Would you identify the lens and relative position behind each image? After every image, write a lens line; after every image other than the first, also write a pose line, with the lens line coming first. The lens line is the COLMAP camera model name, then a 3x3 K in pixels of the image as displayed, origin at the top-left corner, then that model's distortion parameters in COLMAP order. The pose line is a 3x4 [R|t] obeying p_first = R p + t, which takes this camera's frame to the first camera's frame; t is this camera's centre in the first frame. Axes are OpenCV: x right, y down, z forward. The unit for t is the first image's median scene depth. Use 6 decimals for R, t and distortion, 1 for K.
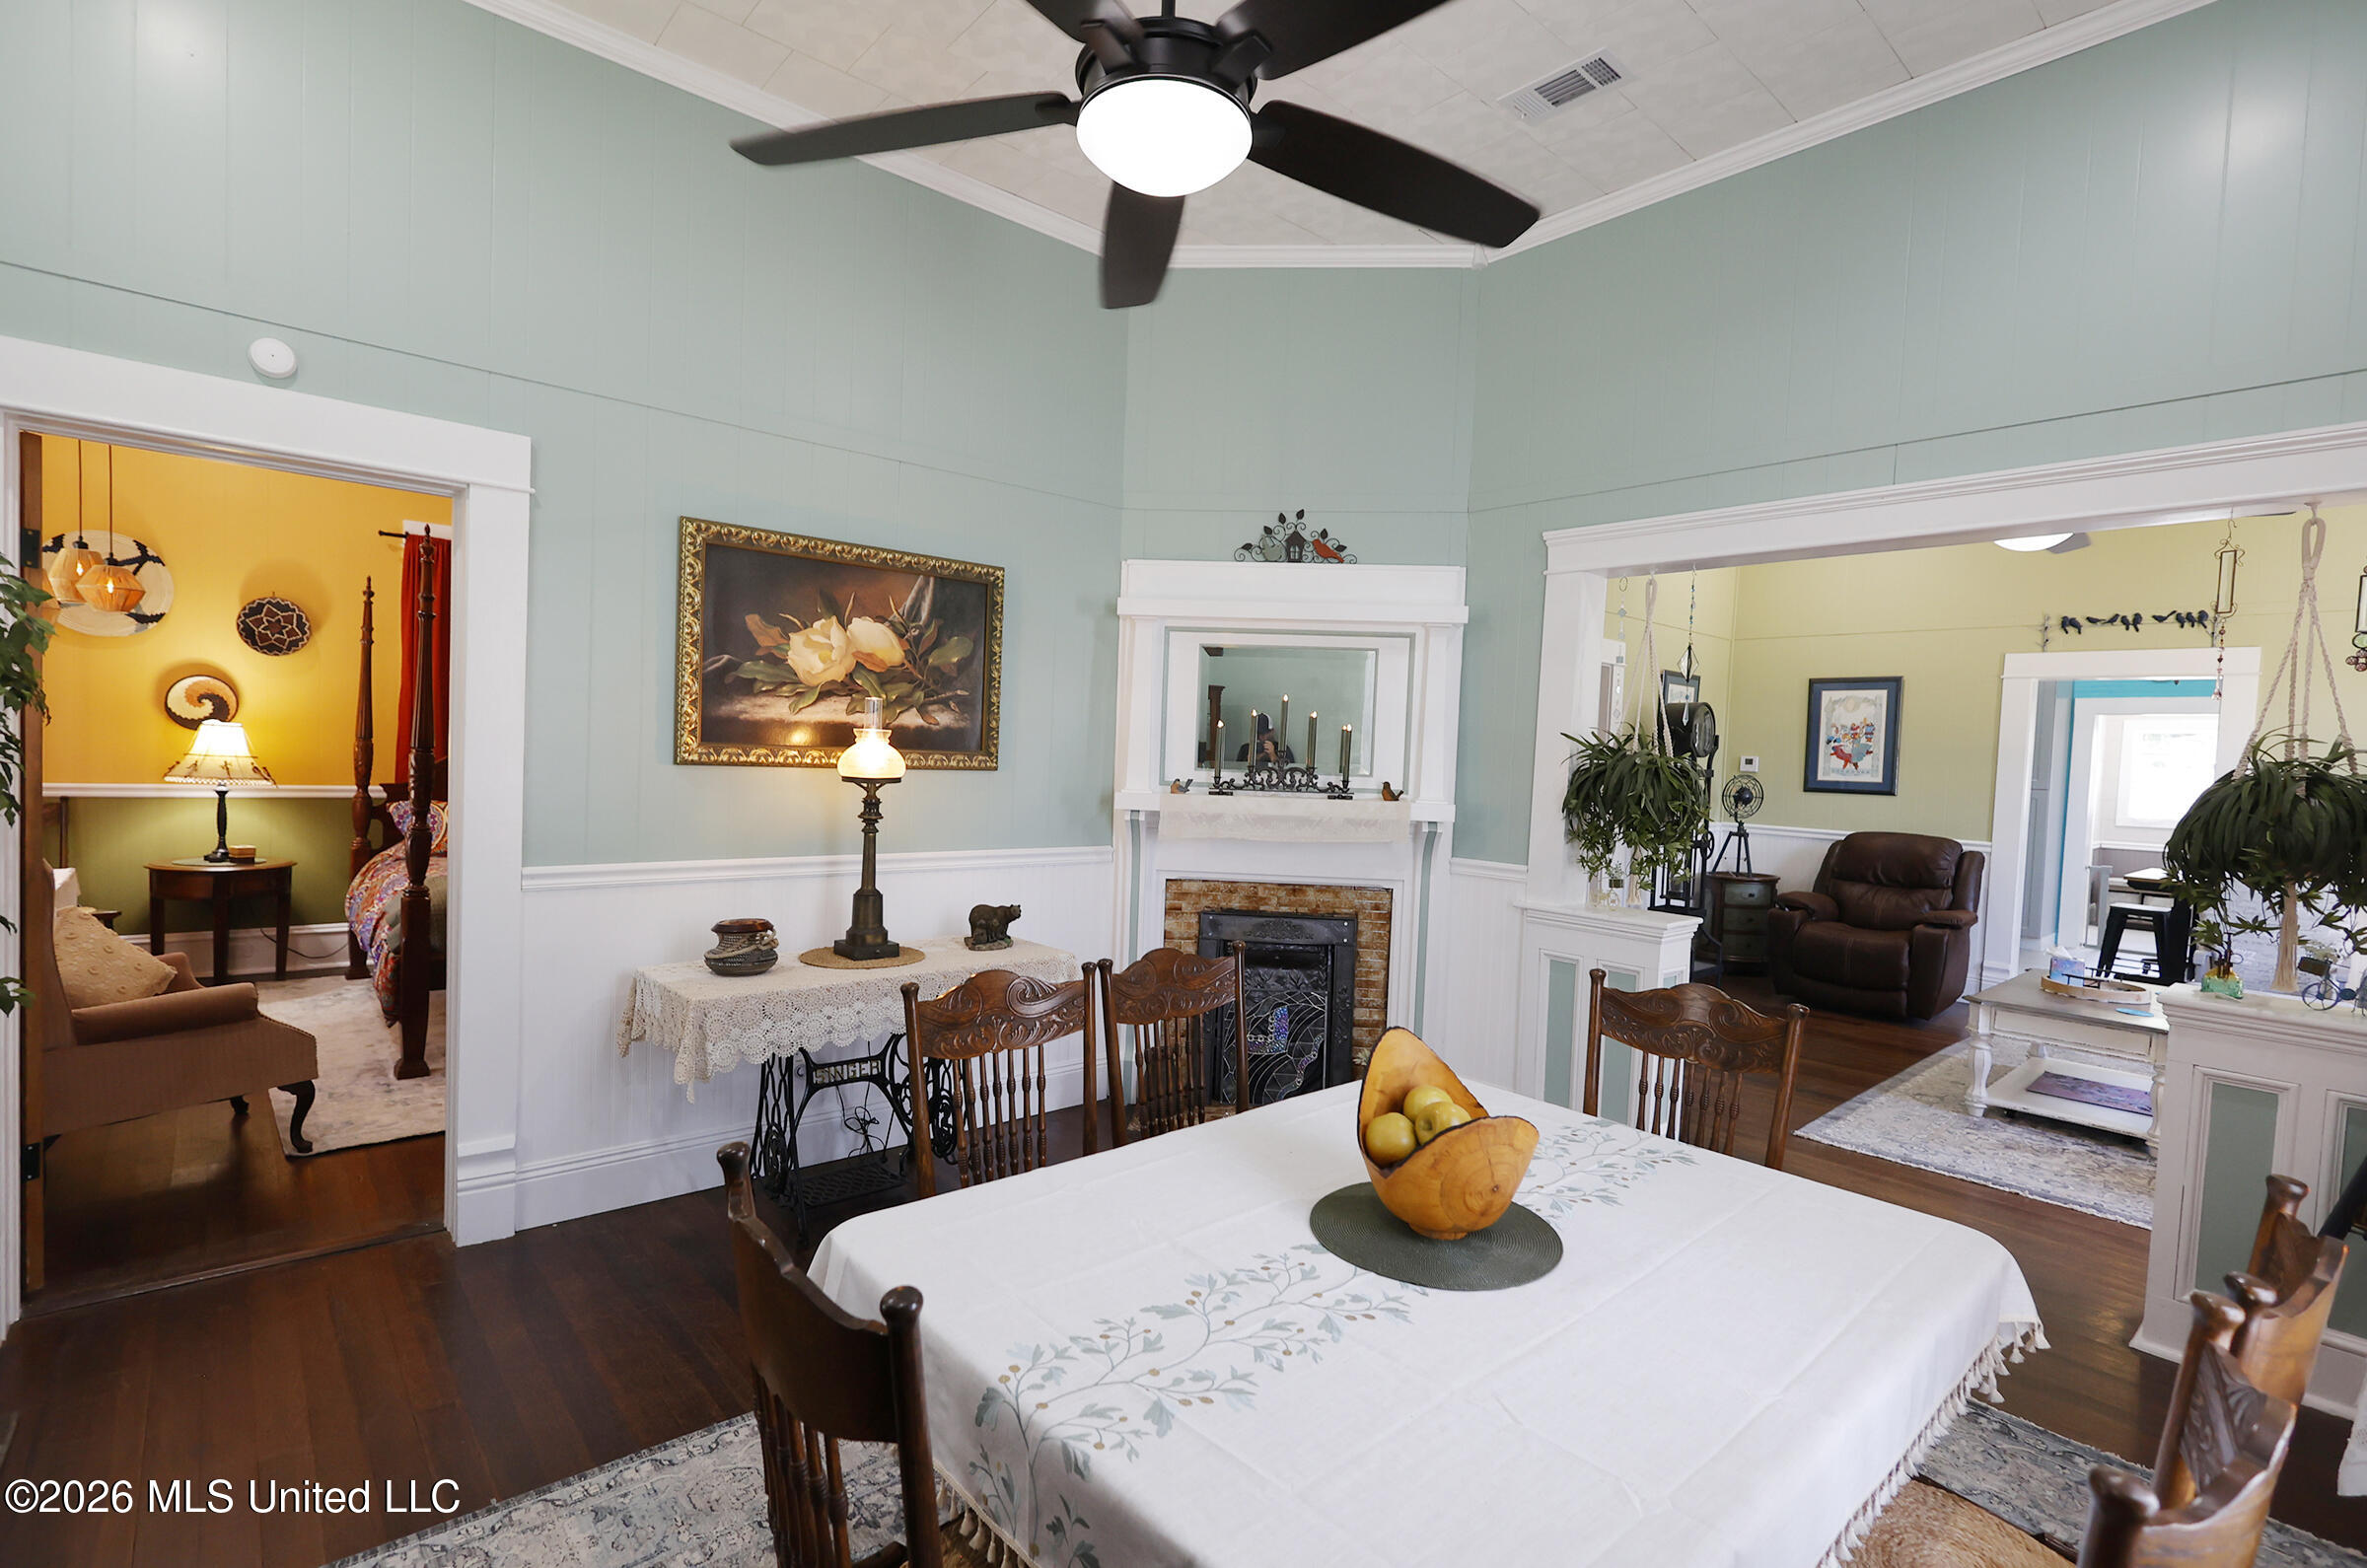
lens RADIAL K [[1089.5, 0, 1171.2], [0, 1089.5, 791.5], [0, 0, 1]] dist [-0.001429, -0.001262]
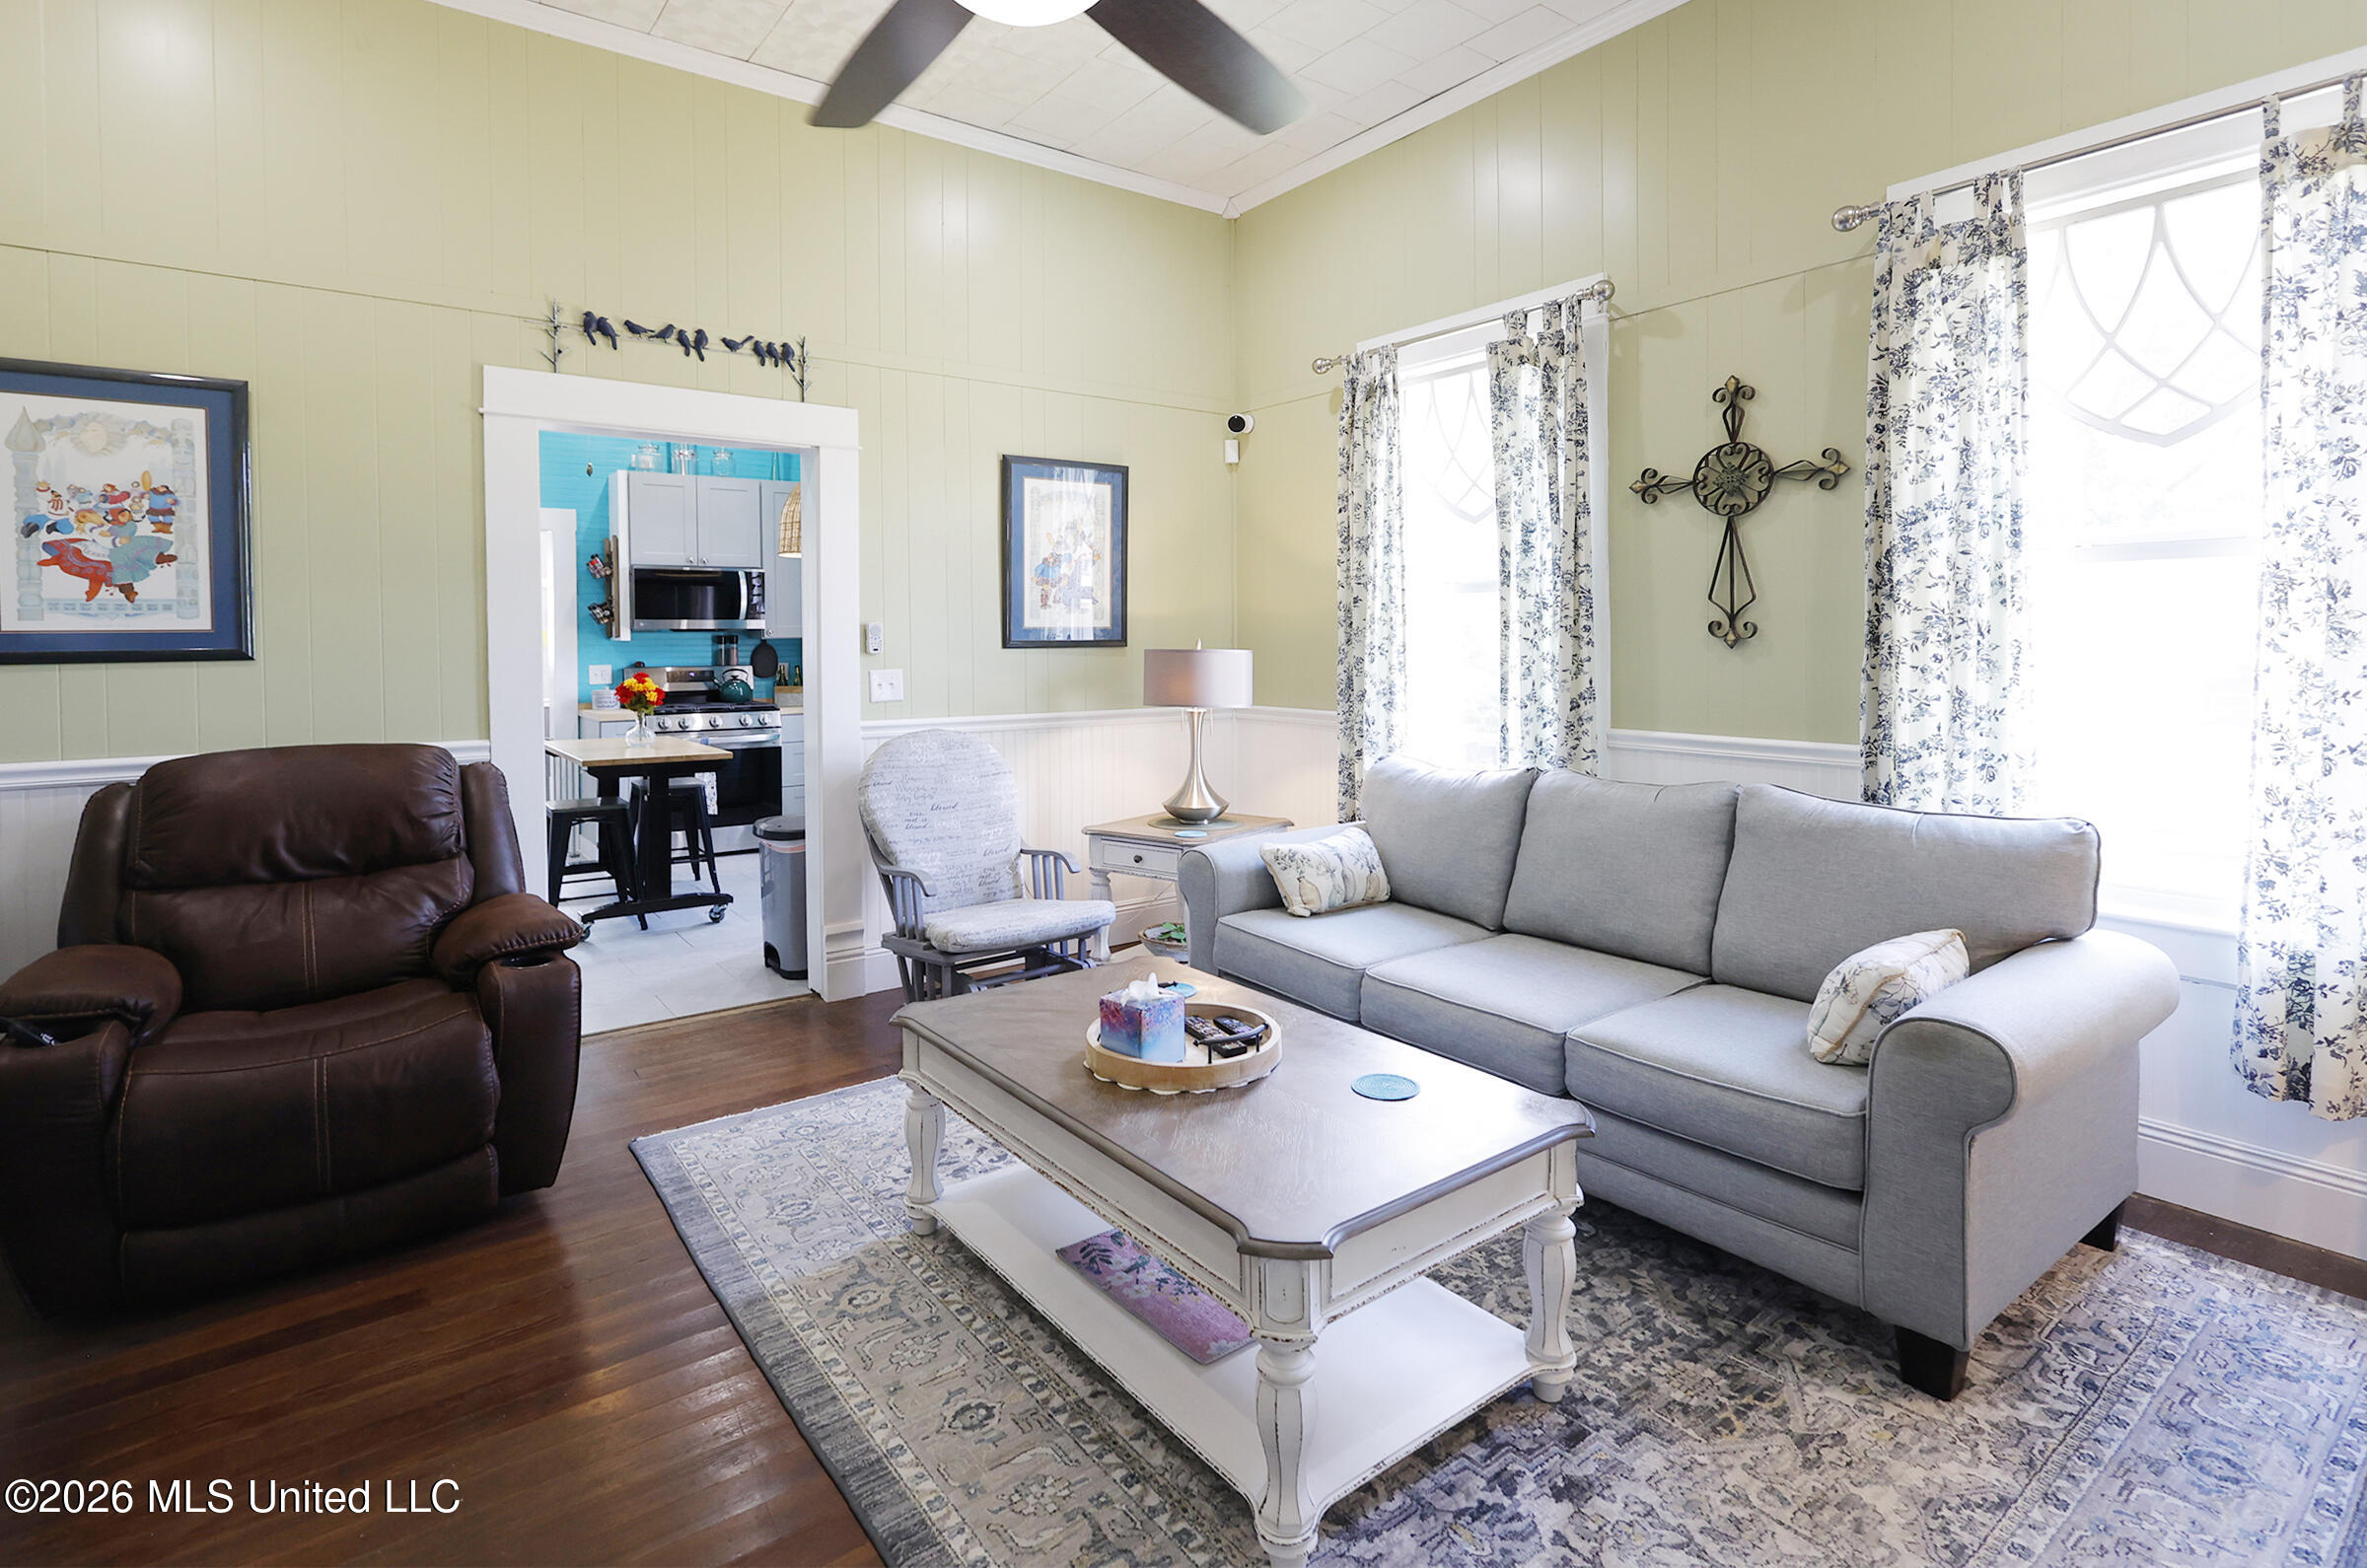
lens RADIAL K [[1089.5, 0, 1271.2], [0, 1089.5, 652.5], [0, 0, 1]] dist [-0.001429, -0.001262]
pose [[0.027531, -0.059265, 0.997863, 0.435404], [0.045903, 0.997263, 0.057963, -0.009484], [-0.998566, 0.044209, 0.030176, 1.027171]]
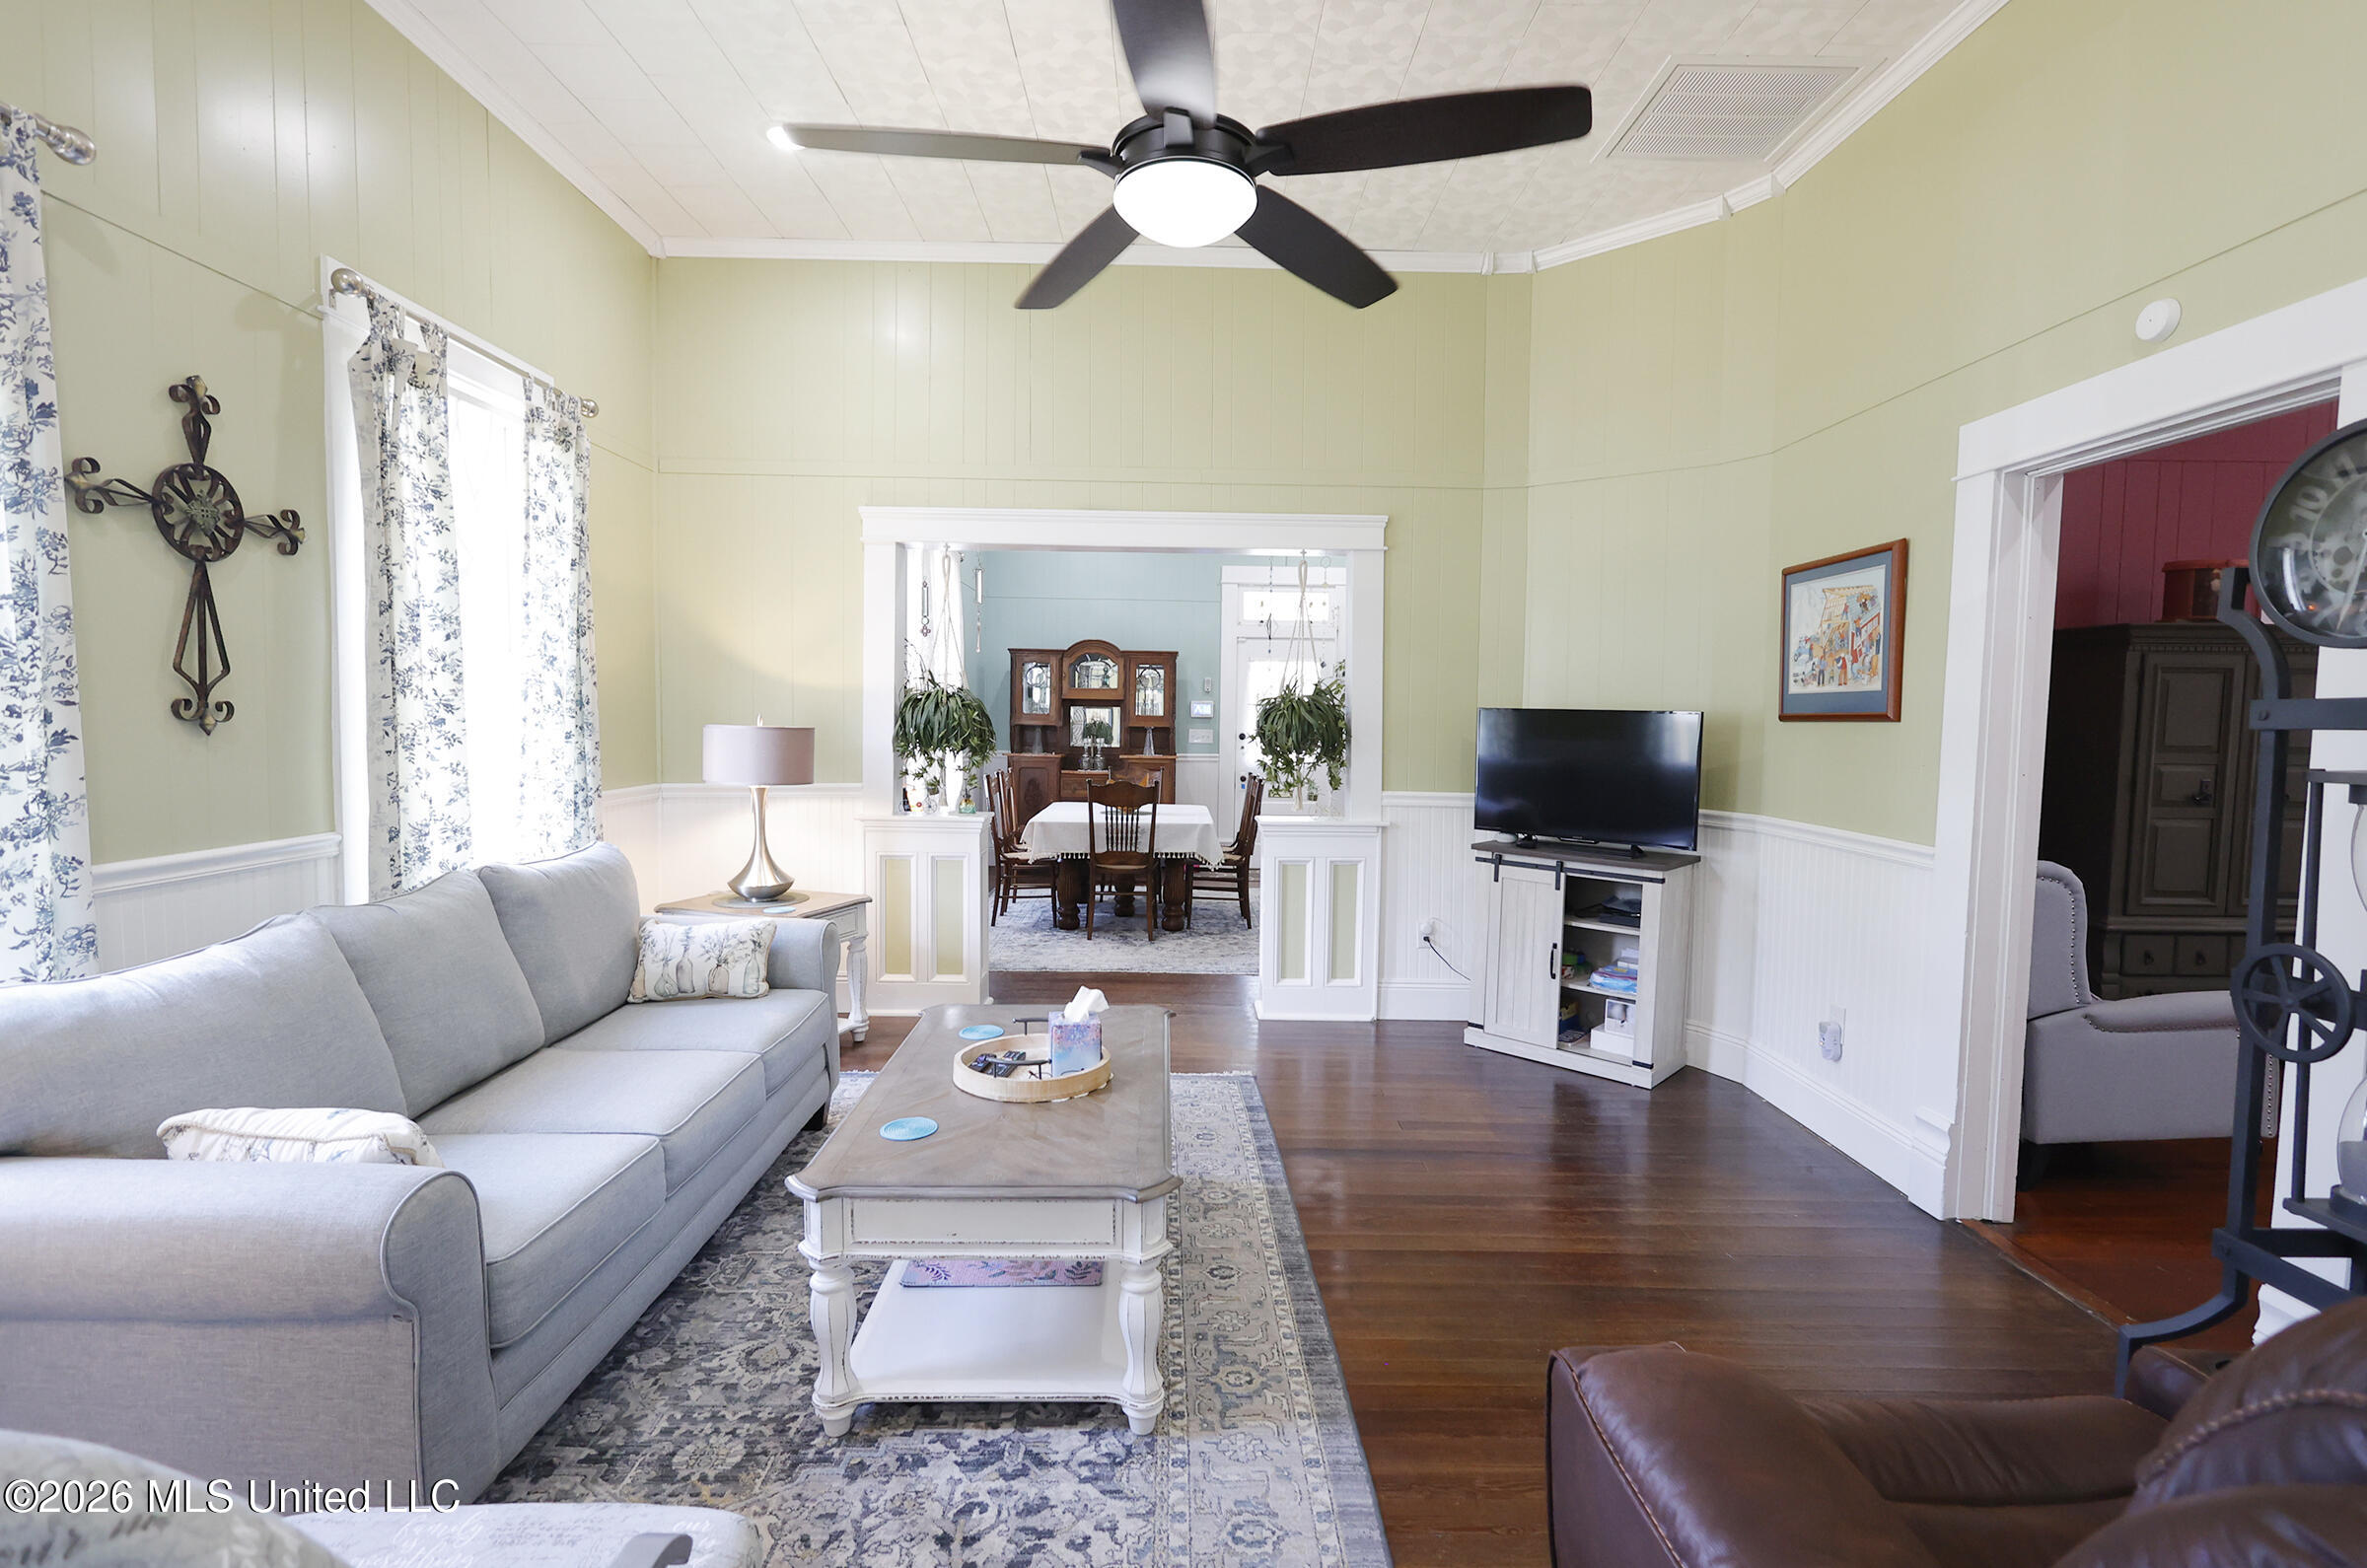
lens RADIAL K [[1089.5, 0, 1184.9], [0, 1089.5, 773.7], [0, 0, 1]] dist [-0.001429, -0.001262]
pose [[-0.653895, -0.004402, -0.756573, 1.276970], [-0.072853, 0.995703, 0.057172, -0.004365], [0.753070, 0.092503, -0.651406, 1.495281]]
